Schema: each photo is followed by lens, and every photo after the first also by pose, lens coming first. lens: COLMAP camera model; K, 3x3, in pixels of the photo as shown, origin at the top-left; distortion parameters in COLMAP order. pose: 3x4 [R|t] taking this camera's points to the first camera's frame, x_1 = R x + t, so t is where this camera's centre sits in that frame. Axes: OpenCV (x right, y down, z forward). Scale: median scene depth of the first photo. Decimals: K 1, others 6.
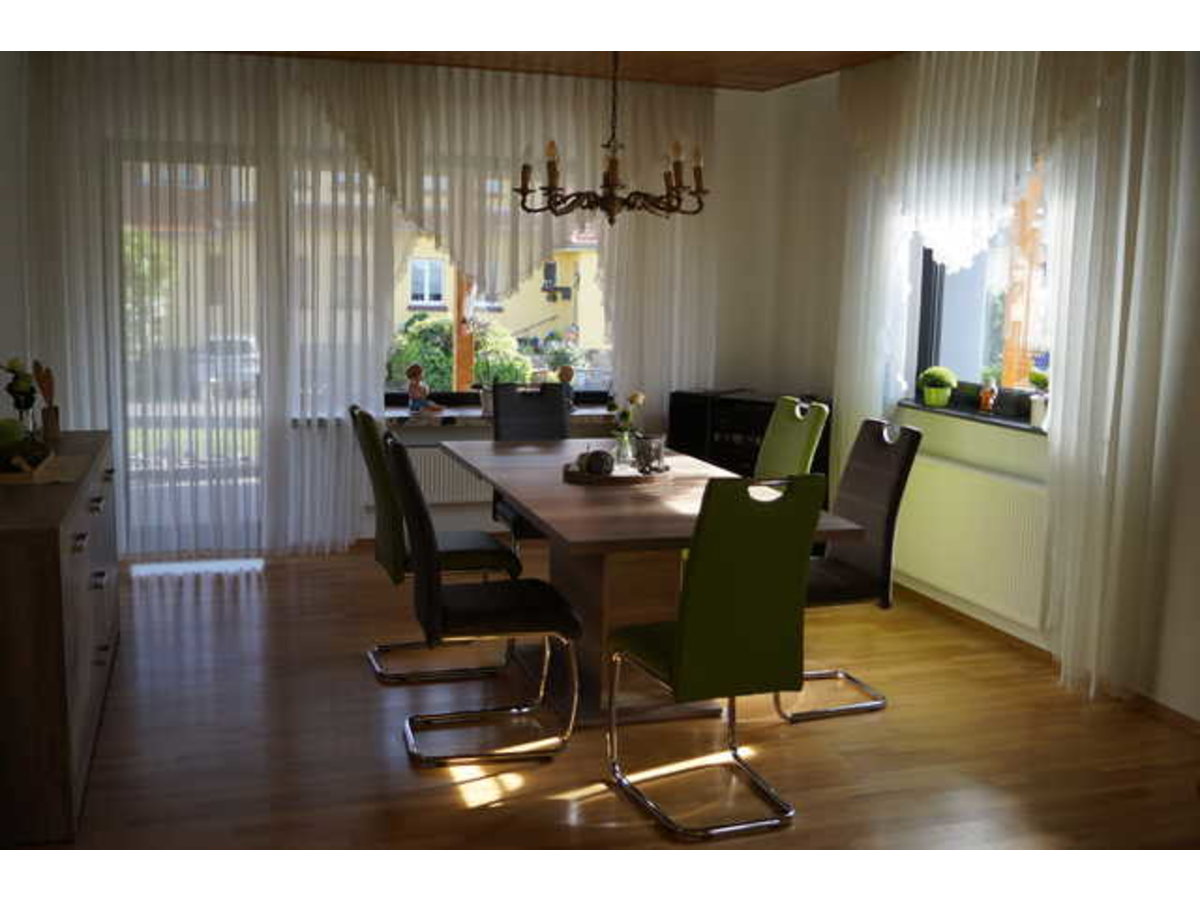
lens RADIAL K [[1252.5, 0, 600.0], [0, 1252.5, 450.0], [0, 0, 1]] dist [-0.121921, 0.006831]
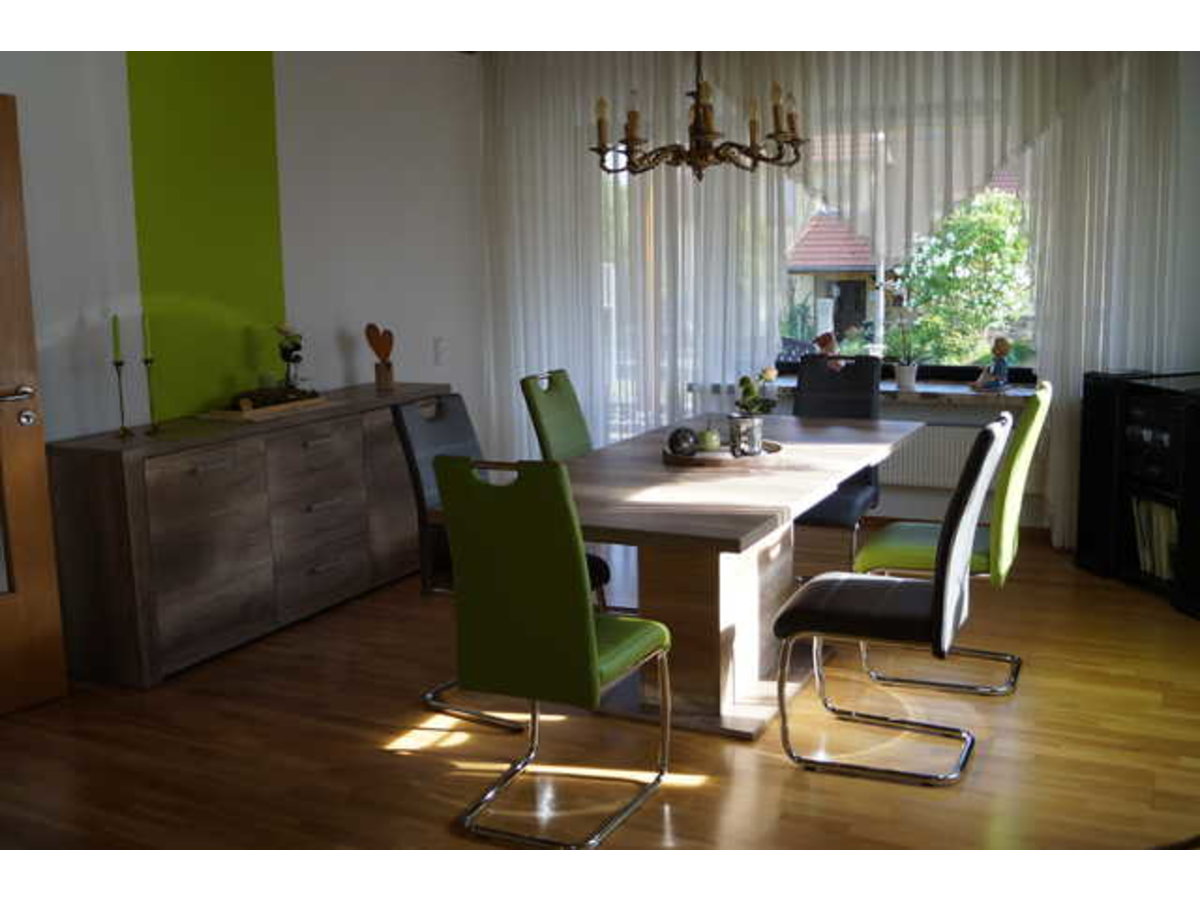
lens RADIAL K [[1252.5, 0, 600.0], [0, 1252.5, 450.0], [0, 0, 1]] dist [-0.121921, 0.006831]
pose [[0.705672, 0.085015, -0.703420, 0.616721], [-0.067020, 0.996333, 0.053181, -0.028020], [0.705361, 0.009615, 0.708783, 0.311836]]
